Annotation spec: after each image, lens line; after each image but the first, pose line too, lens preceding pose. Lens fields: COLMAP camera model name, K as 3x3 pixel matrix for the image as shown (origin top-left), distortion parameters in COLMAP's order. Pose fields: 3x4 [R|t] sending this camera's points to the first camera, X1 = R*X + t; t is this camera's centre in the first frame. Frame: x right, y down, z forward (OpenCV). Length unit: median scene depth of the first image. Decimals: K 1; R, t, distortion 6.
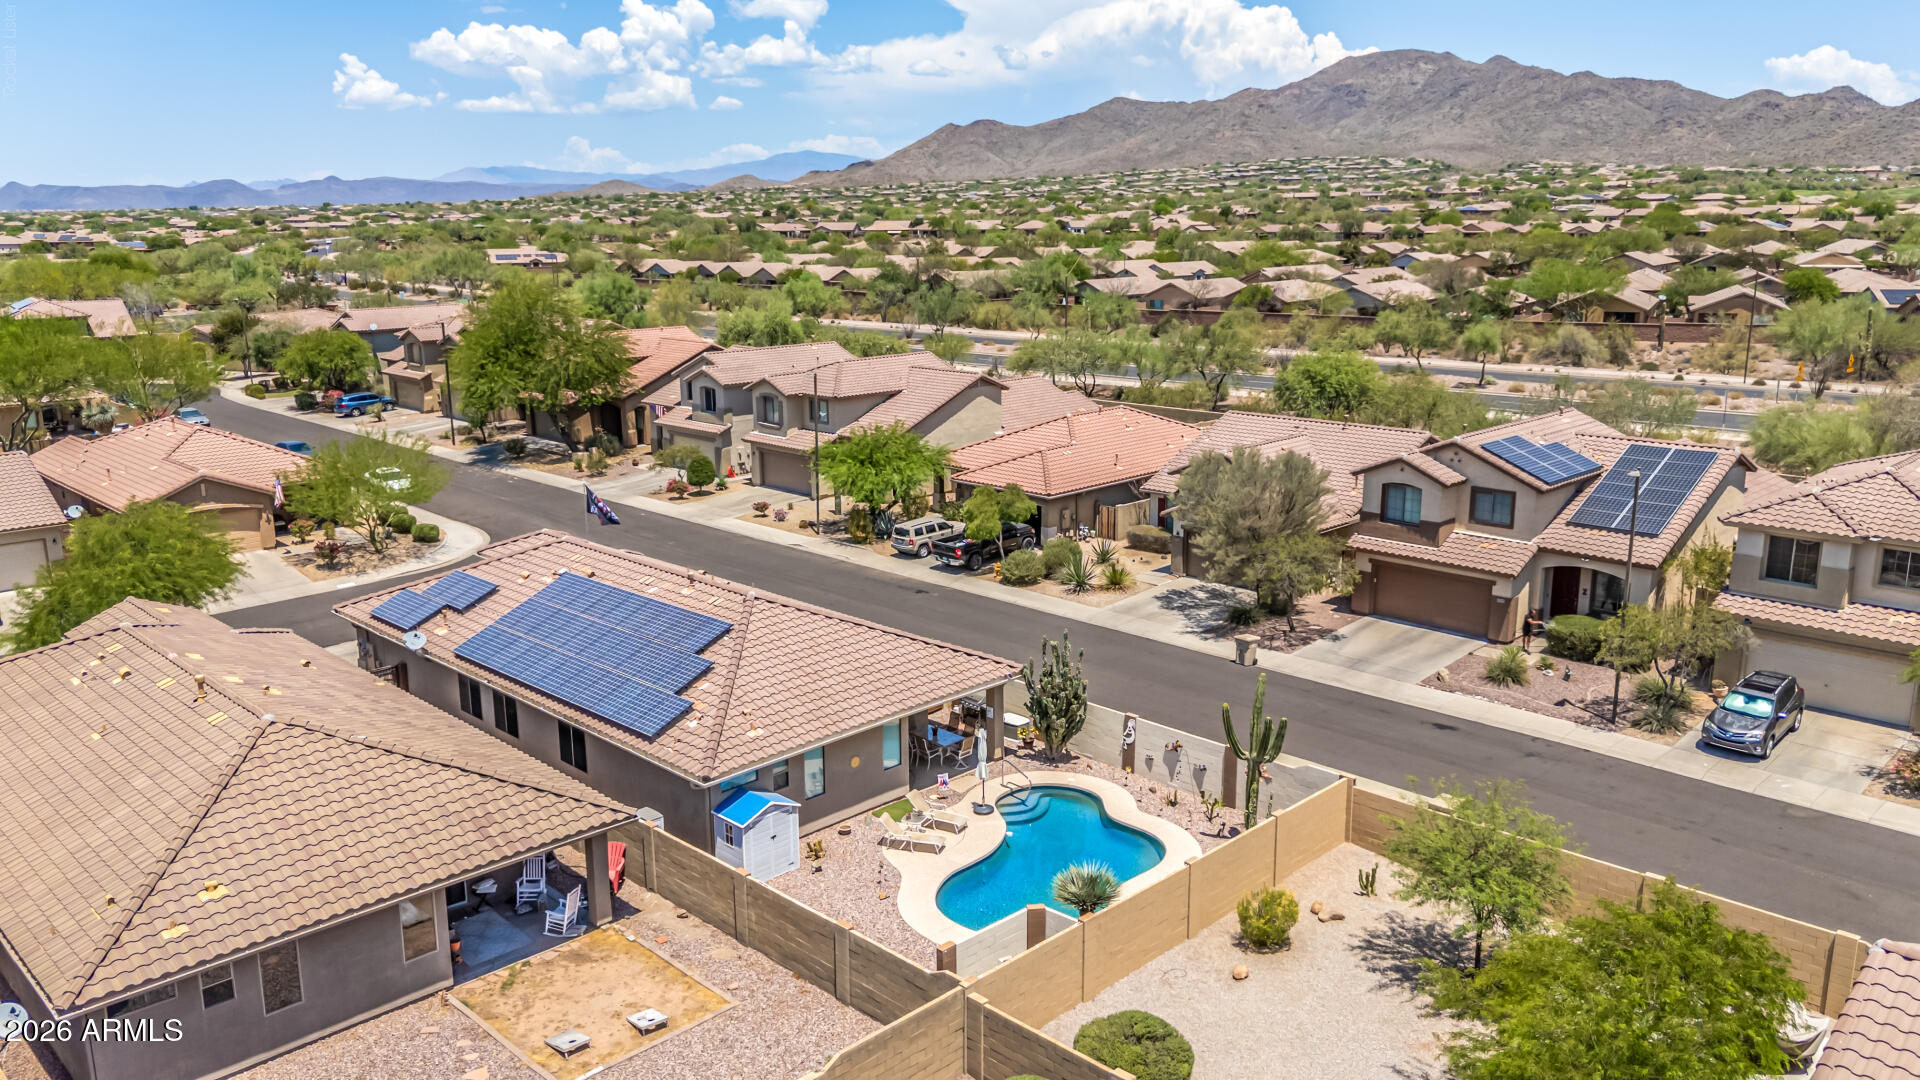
lens RADIAL K [[1393.5, 0, 961.6], [0, 1393.5, 586.8], [0, 0, 1]] dist [0.081362, -0.109313]
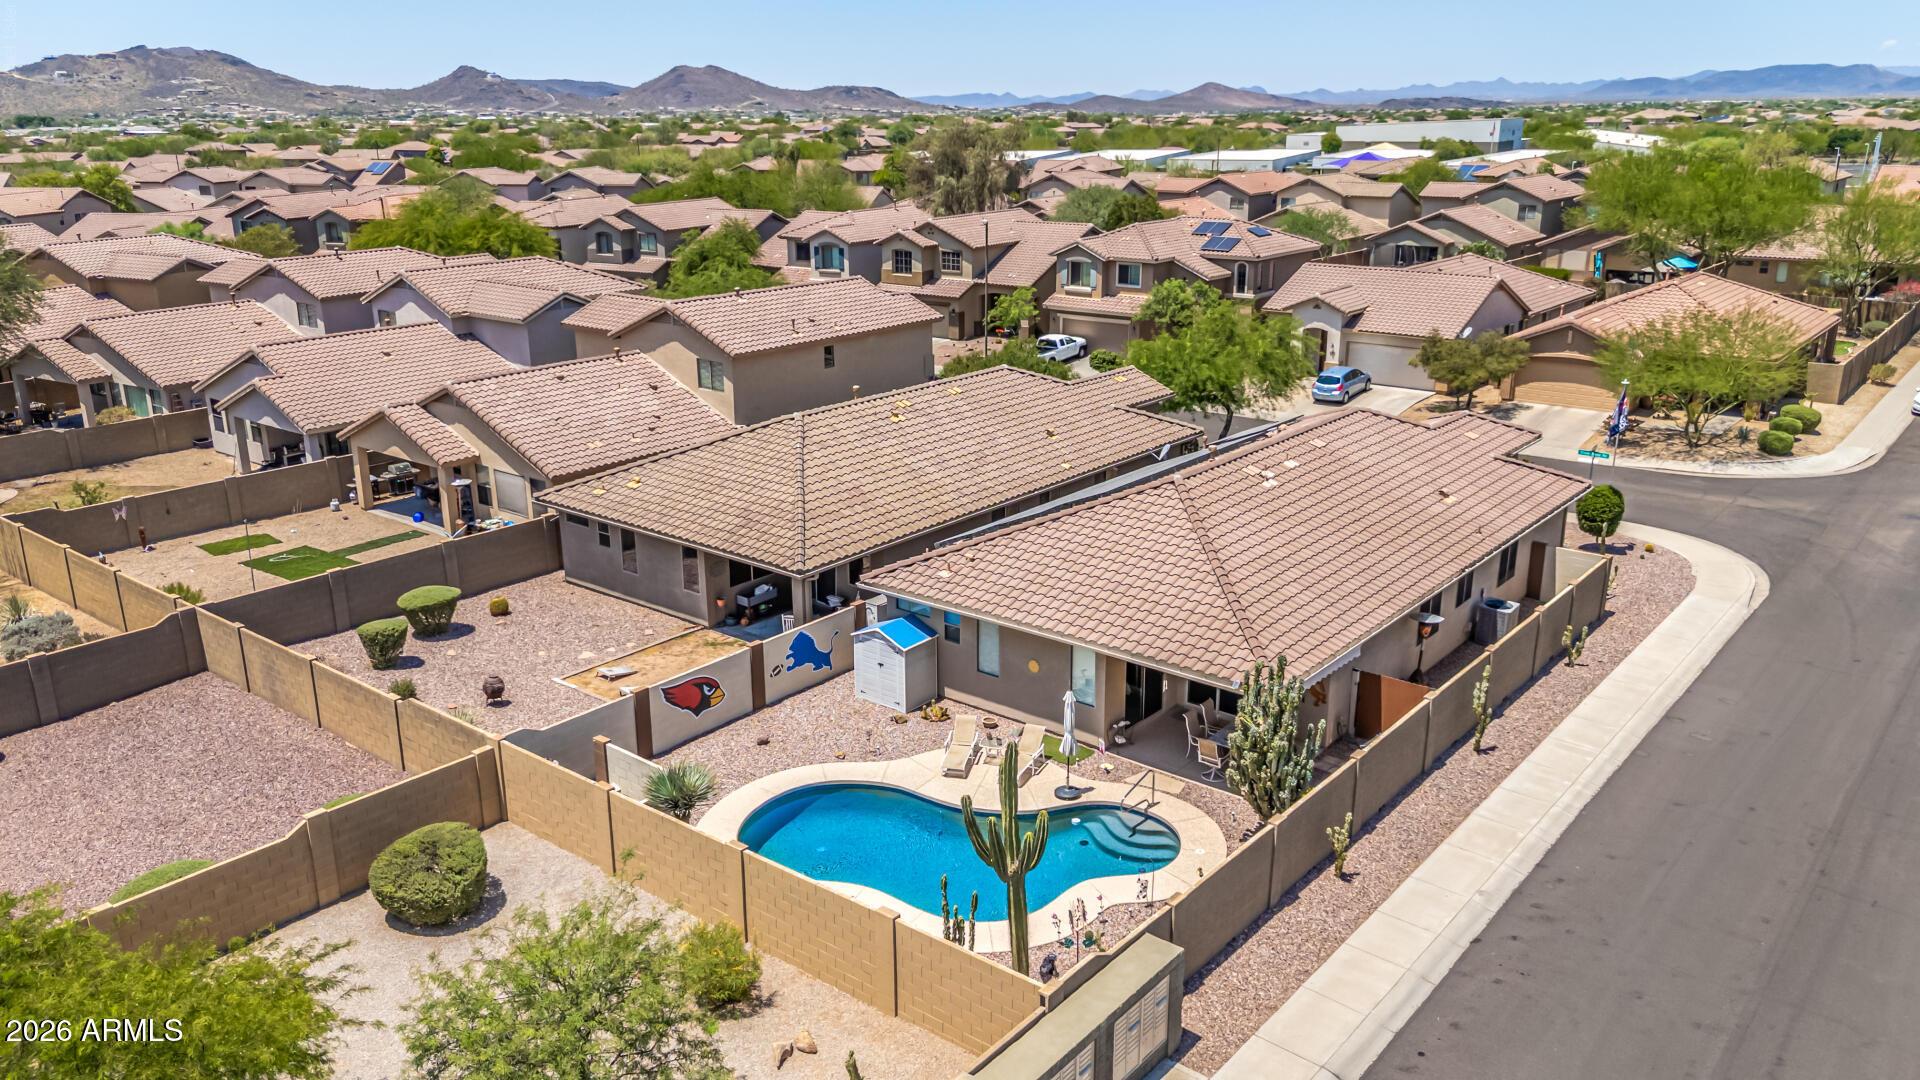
lens RADIAL K [[1415.8, 0, 960.0], [0, 1415.8, 540.0], [0, 0, 1]] dist [0.081921, -0.092034]
pose [[0.101909, 0.301666, -0.947952, 0.459309], [-0.254445, 0.929119, 0.268319, -0.108305], [0.961703, 0.213857, 0.171443, 0.494835]]
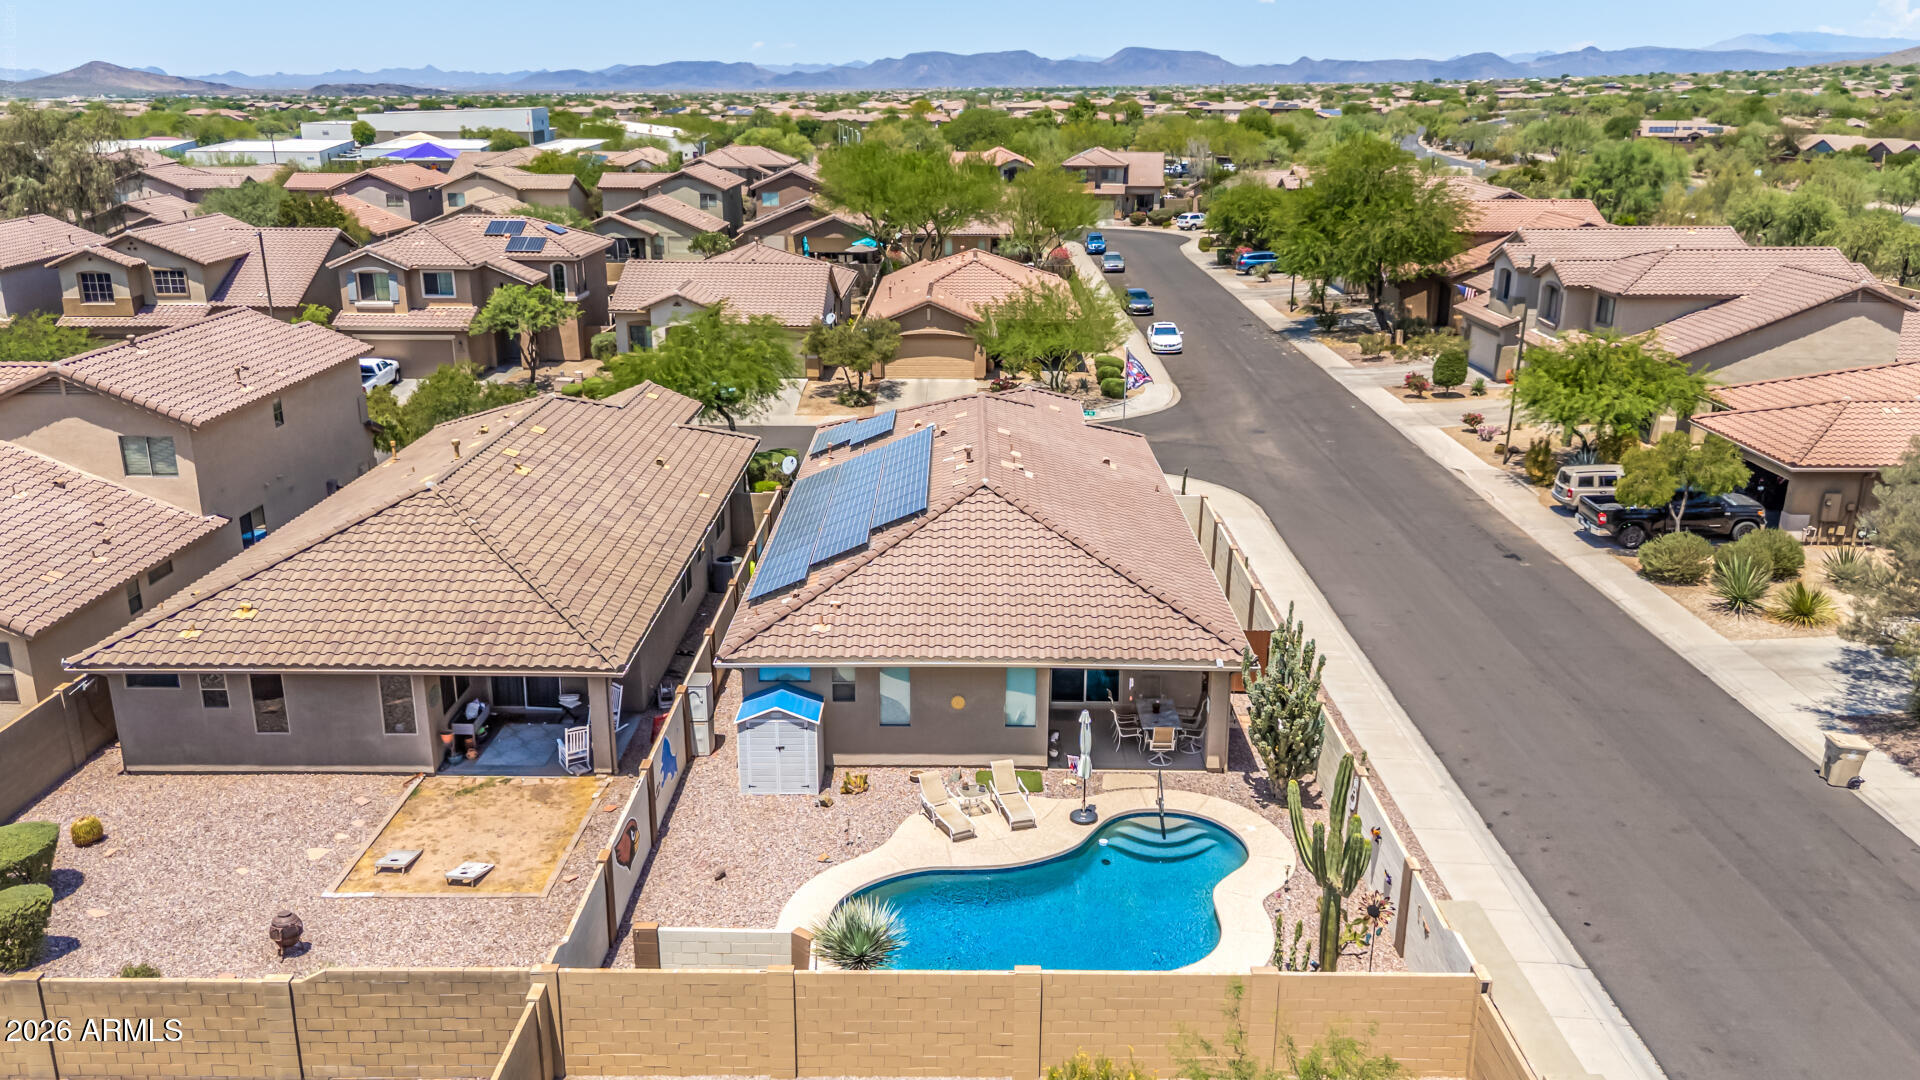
lens RADIAL K [[1445.0, 0, 960.0], [0, 1445.0, 540.0], [0, 0, 1]] dist [0.075202, -0.085057]
pose [[0.702707, 0.222852, -0.675678, 0.293640], [-0.194545, 0.973672, 0.118809, -0.040963], [0.684365, 0.047962, 0.727560, 0.244429]]
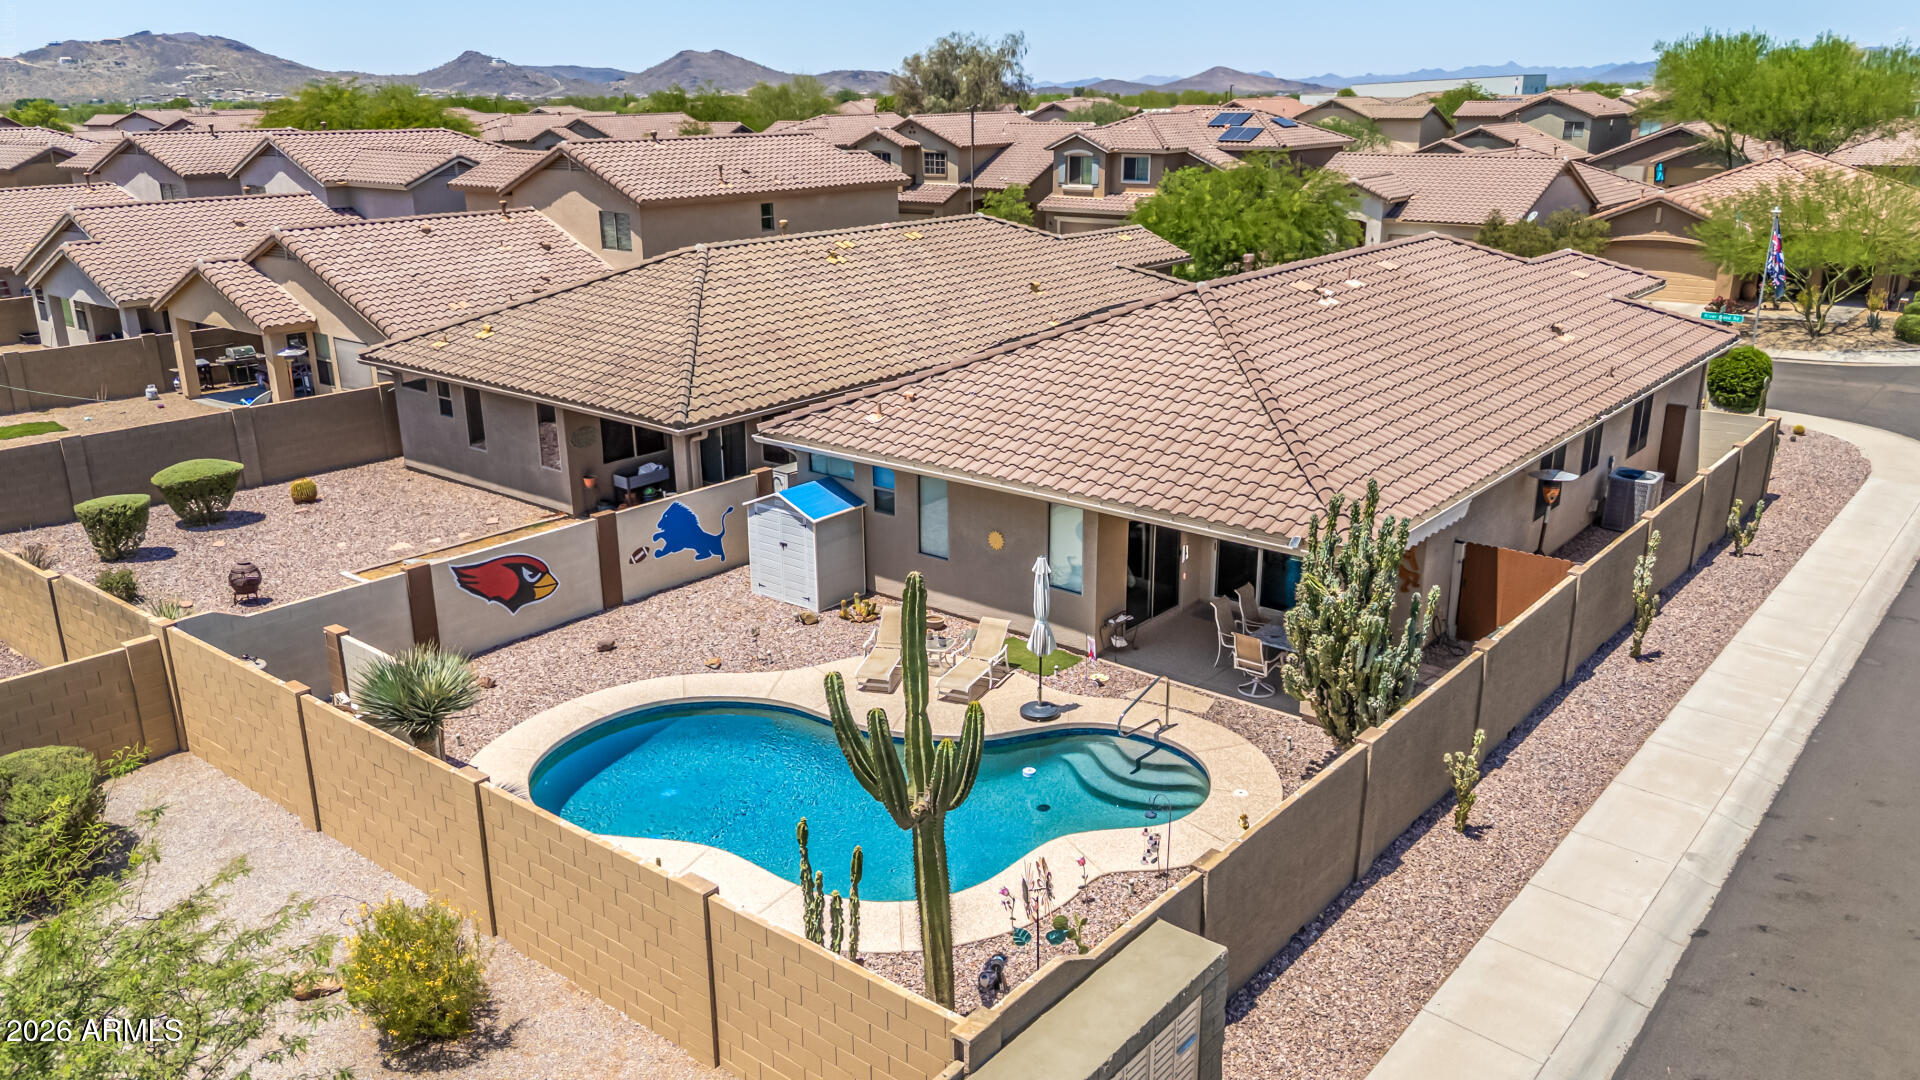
lens RADIAL K [[1420.2, 0, 960.0], [0, 1420.2, 540.0], [0, 0, 1]] dist [0.042262, 0.002586]
pose [[0.097110, 0.310034, -0.945753, 0.316690], [-0.252101, 0.926917, 0.277974, -0.025919], [0.962816, 0.211431, 0.168173, 0.553834]]
